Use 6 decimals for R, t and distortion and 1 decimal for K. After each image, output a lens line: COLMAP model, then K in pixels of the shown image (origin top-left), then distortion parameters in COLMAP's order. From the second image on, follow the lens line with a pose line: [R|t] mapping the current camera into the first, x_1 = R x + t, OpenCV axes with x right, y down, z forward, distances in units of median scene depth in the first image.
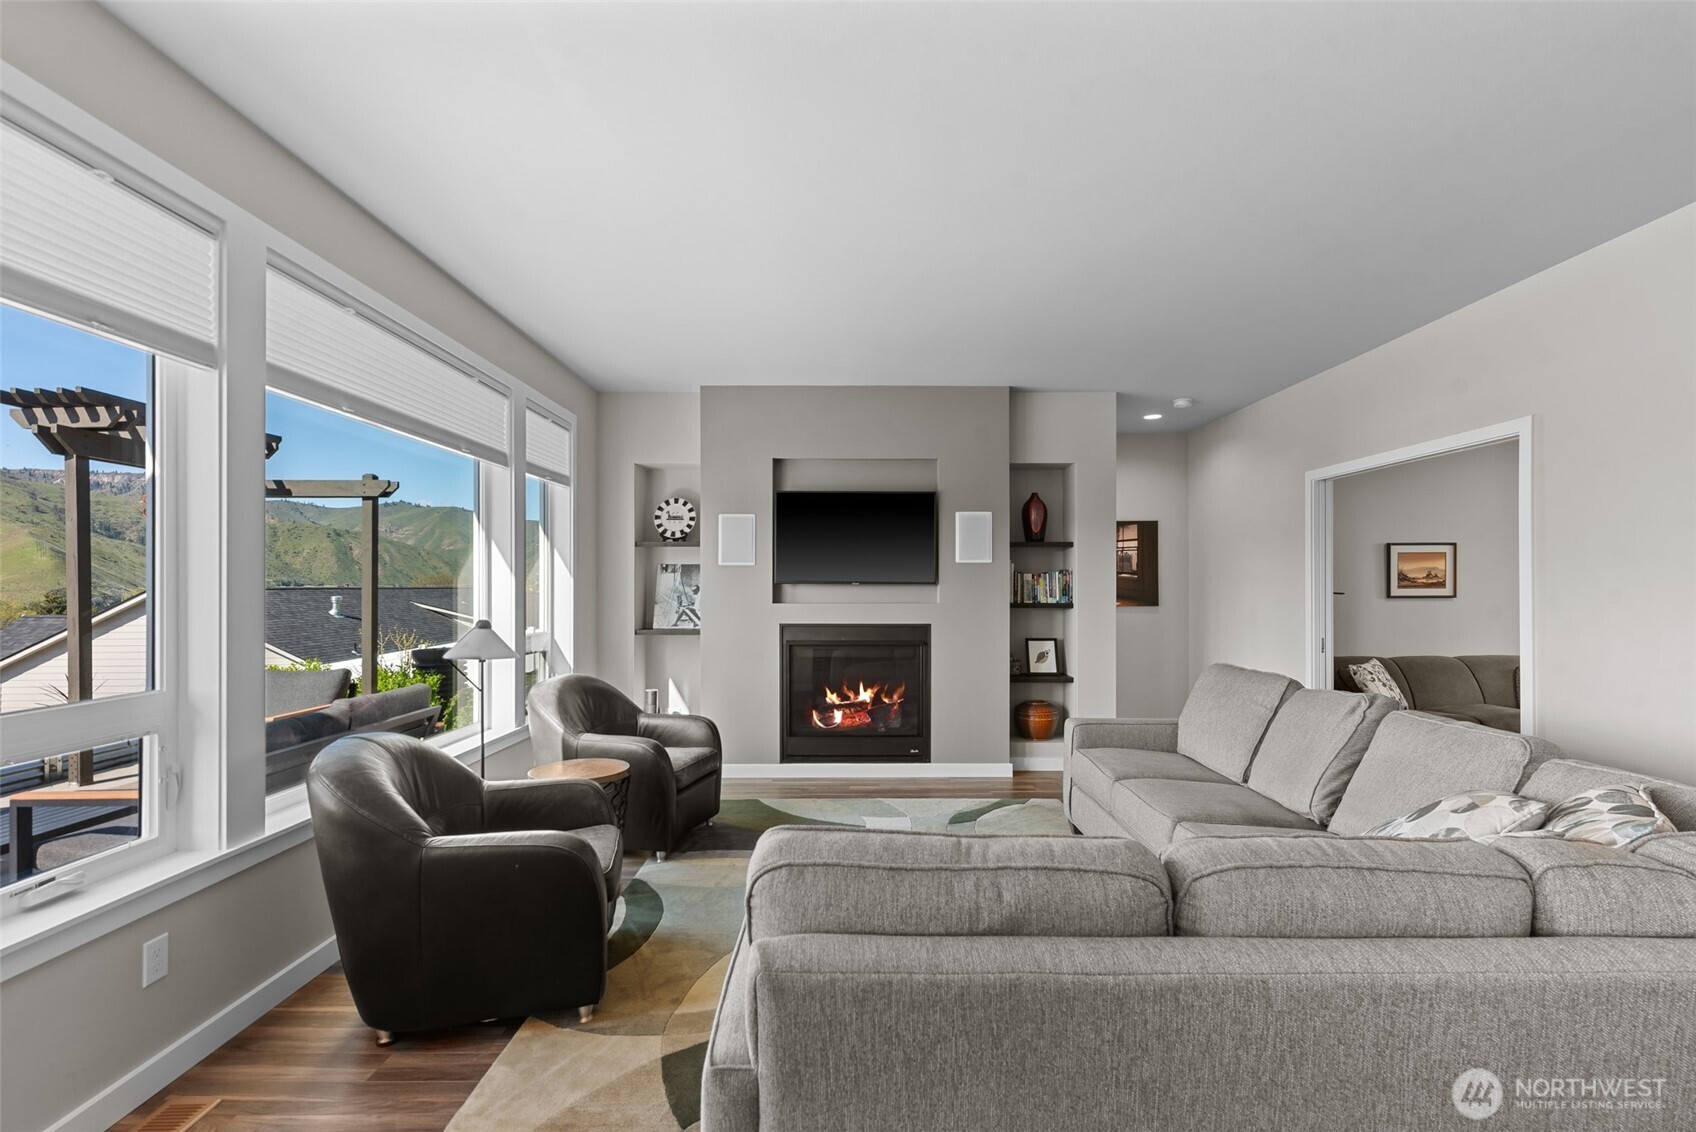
lens RADIAL K [[770.3, 0, 872.7], [0, 770.3, 569.0], [0, 0, 1]] dist [0.002732, 0.000901]
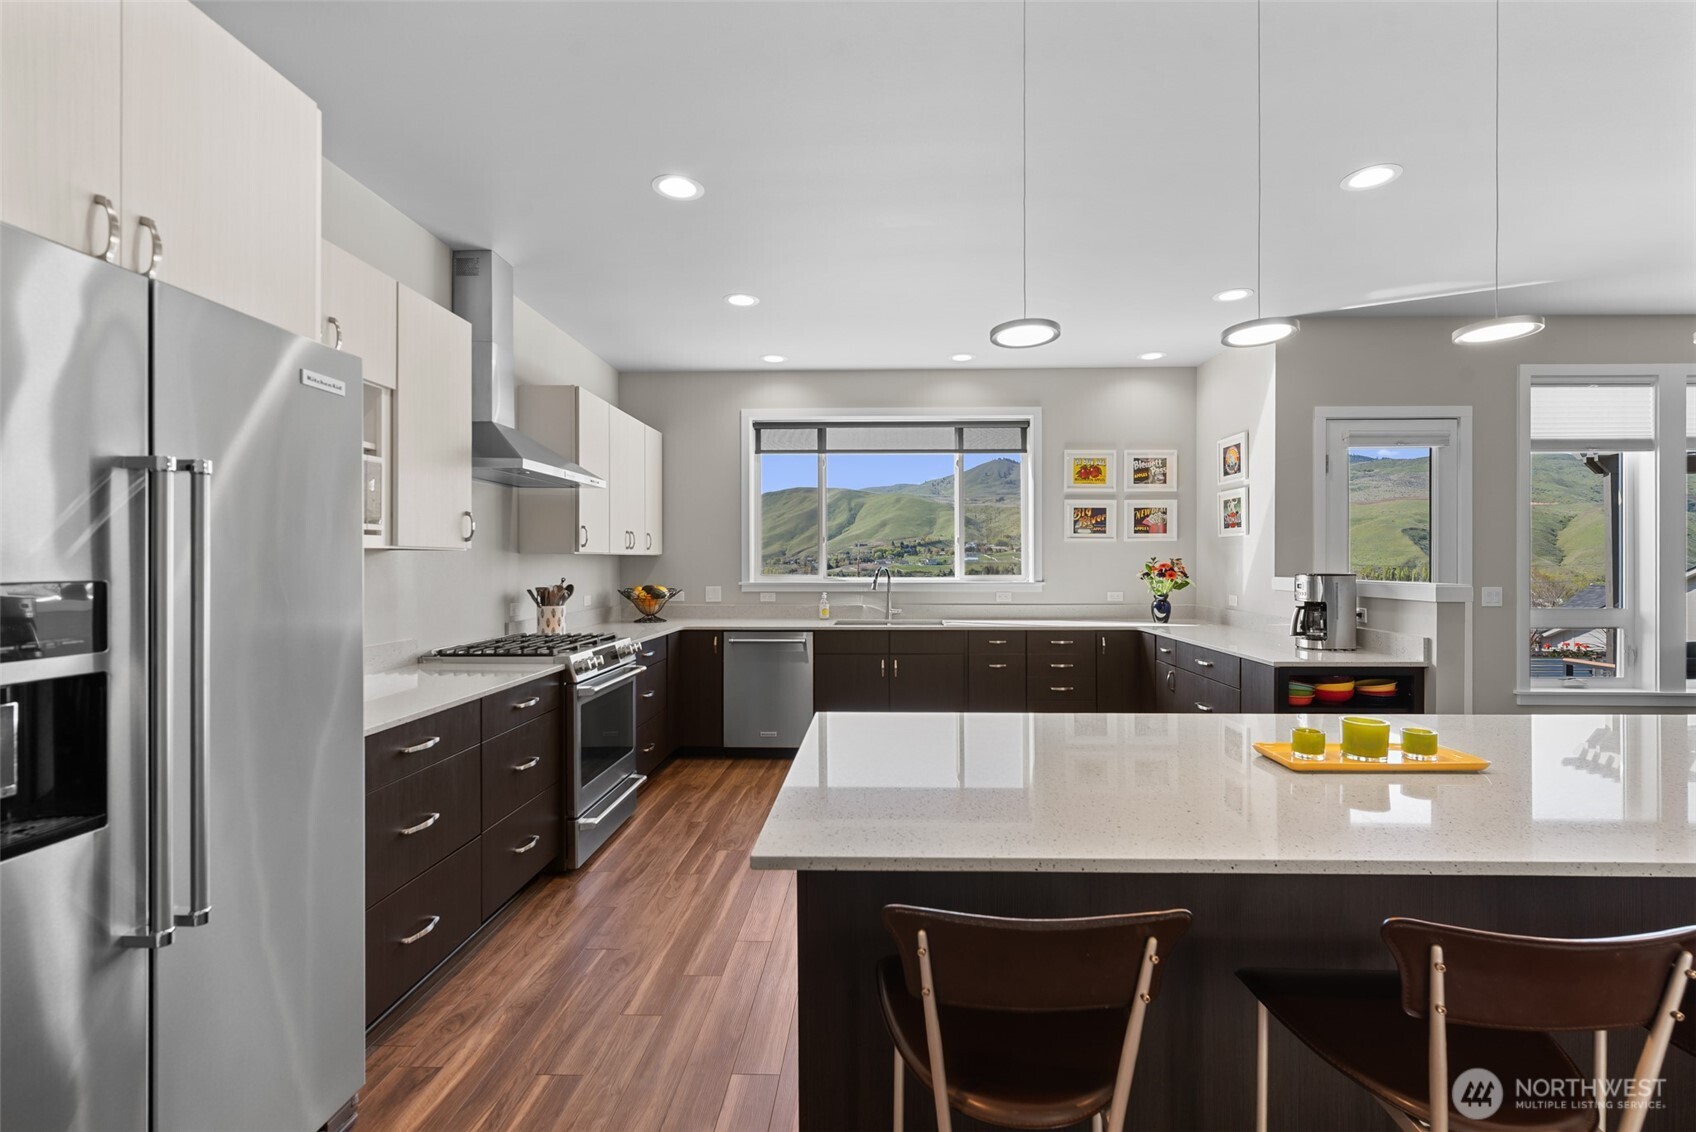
lens RADIAL K [[743.2, 0, 852.7], [0, 743.2, 571.3], [0, 0, 1]] dist [0.002428, -0.000445]
pose [[-0.046453, 0.014982, -0.998808, 0.473497], [0.022848, 0.999642, 0.013932, -0.009610], [0.998659, -0.022173, -0.046779, -0.395964]]
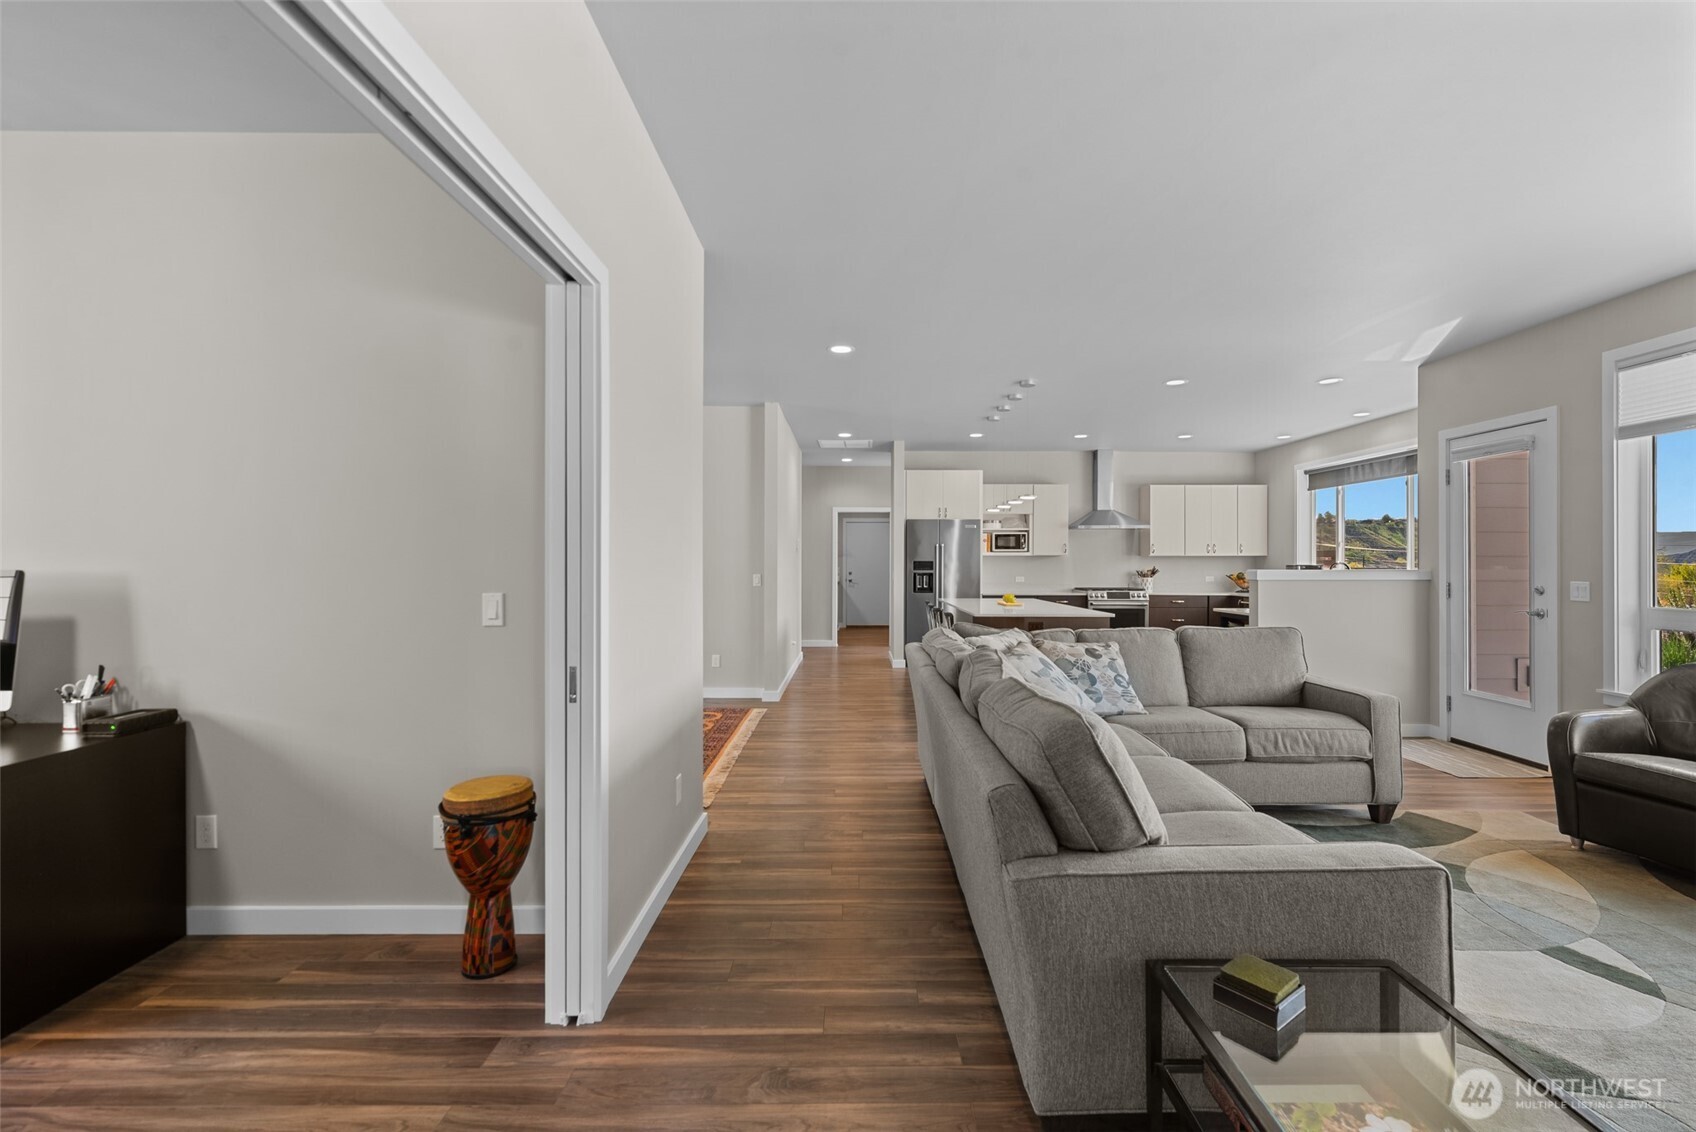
lens RADIAL K [[743.2, 0, 854.6], [0, 743.2, 557.8], [0, 0, 1]] dist [0.002428, -0.000445]
pose [[-0.999734, 0.003559, 0.022796, 0.402414], [0.002906, 0.999586, -0.028611, 0.028179], [-0.022888, -0.028538, -0.999331, 1.036893]]
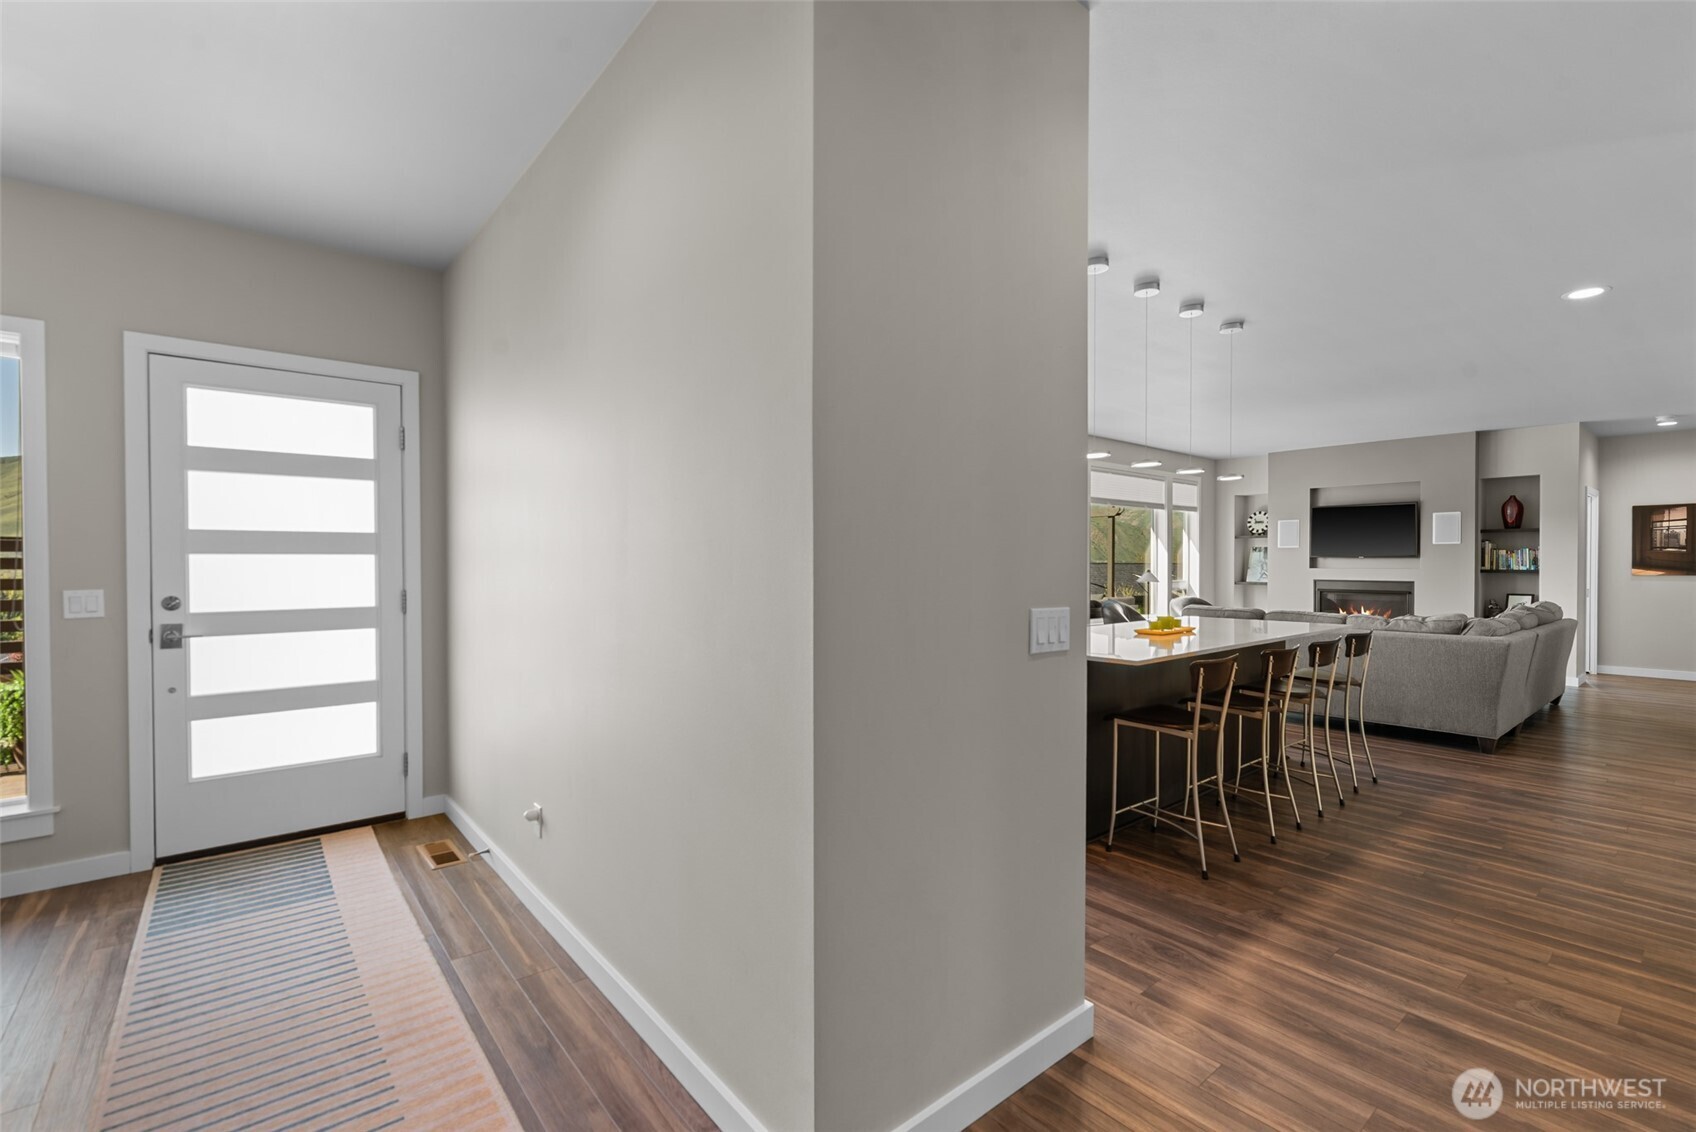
lens RADIAL K [[743.2, 0, 859.0], [0, 743.2, 576.0], [0, 0, 1]] dist [0.002428, -0.000445]
pose [[0.625668, 0.015719, -0.779931, 0.561130], [0.015206, 0.999361, 0.032340, -0.009866], [0.779941, -0.032094, 0.625029, -0.907866]]
